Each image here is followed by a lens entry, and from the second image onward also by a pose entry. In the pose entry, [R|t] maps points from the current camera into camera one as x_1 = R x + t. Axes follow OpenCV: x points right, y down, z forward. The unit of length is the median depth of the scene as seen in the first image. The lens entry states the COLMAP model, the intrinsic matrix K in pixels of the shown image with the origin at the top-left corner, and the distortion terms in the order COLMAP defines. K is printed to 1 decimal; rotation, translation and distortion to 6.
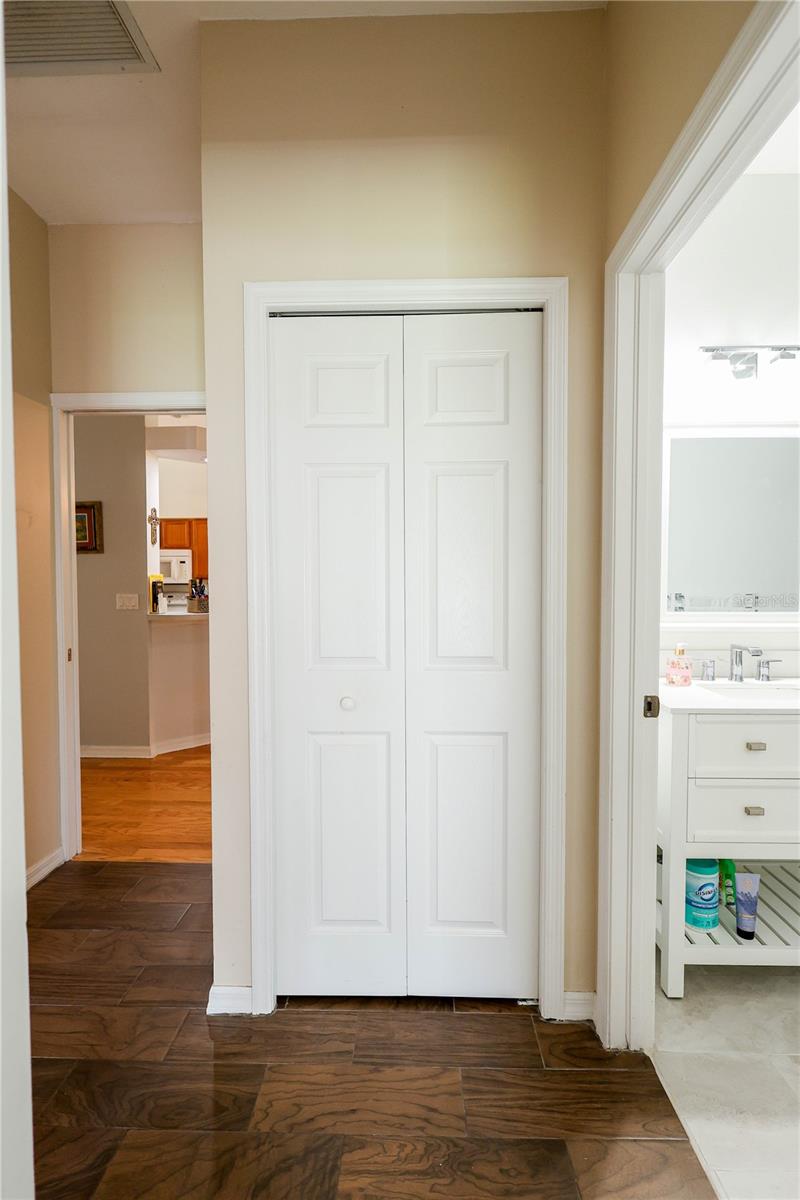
lens RADIAL K [[554.3, 0, 401.6], [0, 554.3, 602.0], [0, 0, 1]] dist [-0.000432, 0.000761]
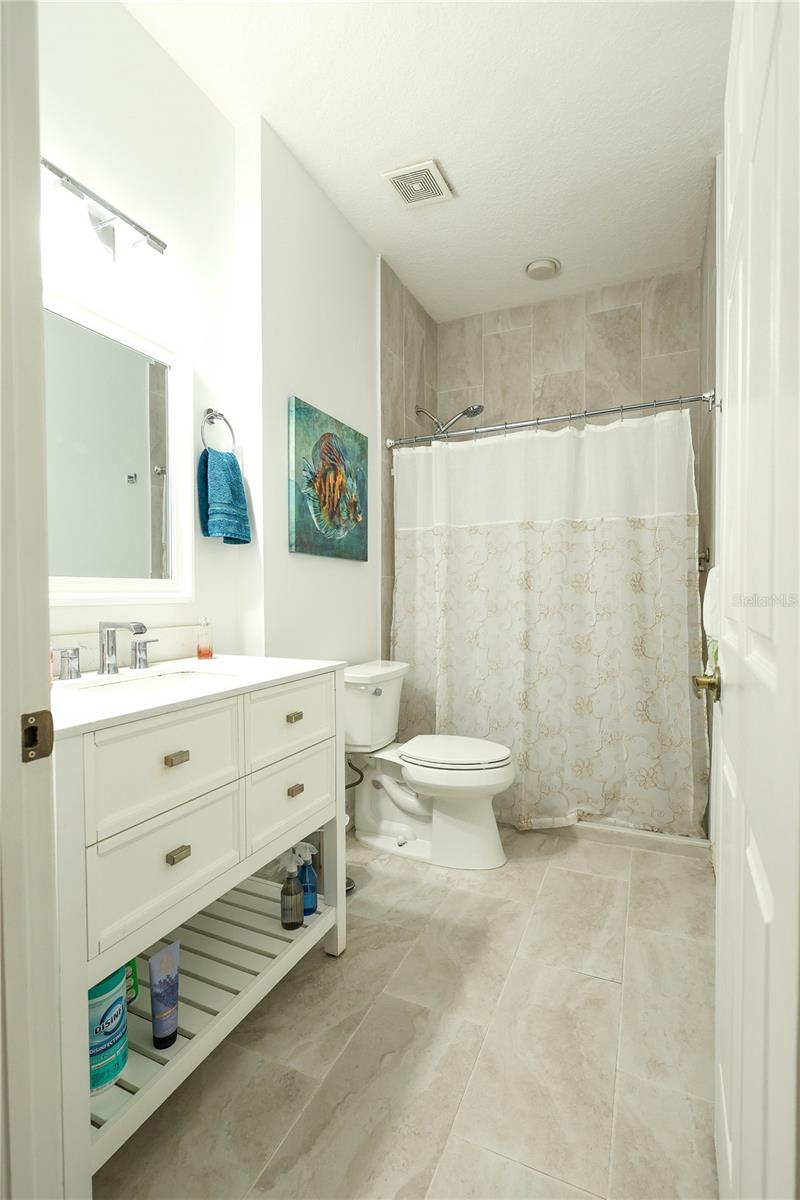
lens RADIAL K [[554.3, 0, 399.7], [0, 554.3, 605.4], [0, 0, 1]] dist [-0.000432, 0.000761]
pose [[0.397480, -0.026160, 0.917238, 0.127596], [0.036279, 0.999260, 0.012778, 0.072412], [-0.916893, 0.028197, 0.398135, 0.455615]]
